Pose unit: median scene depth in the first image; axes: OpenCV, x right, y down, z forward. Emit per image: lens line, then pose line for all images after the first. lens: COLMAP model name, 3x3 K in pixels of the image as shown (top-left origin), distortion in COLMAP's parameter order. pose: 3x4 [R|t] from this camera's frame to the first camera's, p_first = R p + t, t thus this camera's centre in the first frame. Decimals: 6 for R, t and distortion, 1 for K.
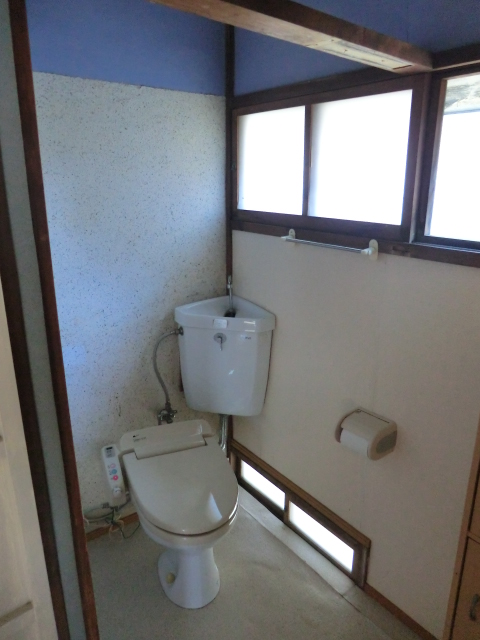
lens RADIAL K [[463.2, 0, 241.6], [0, 463.2, 317.8], [0, 0, 1]] dist [-0.067745, 0.046356]
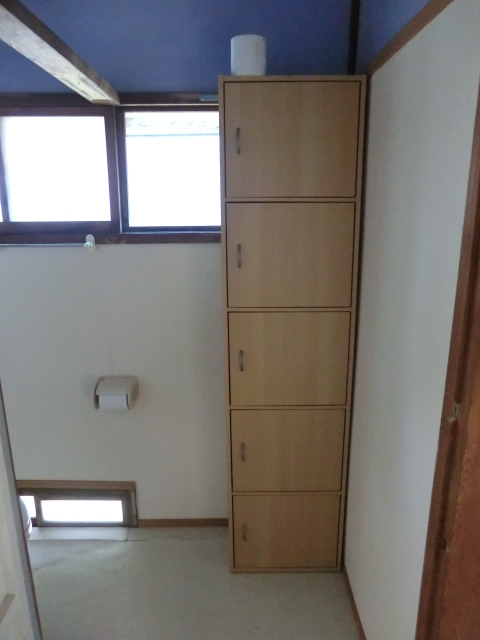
lens RADIAL K [[463.2, 0, 239.7], [0, 463.2, 319.5], [0, 0, 1]] dist [-0.067745, 0.046356]
pose [[0.609652, -0.211776, 0.763855, -0.450328], [0.237874, 0.968114, 0.078553, 0.048356], [-0.756135, 0.133811, 0.640589, -0.057914]]
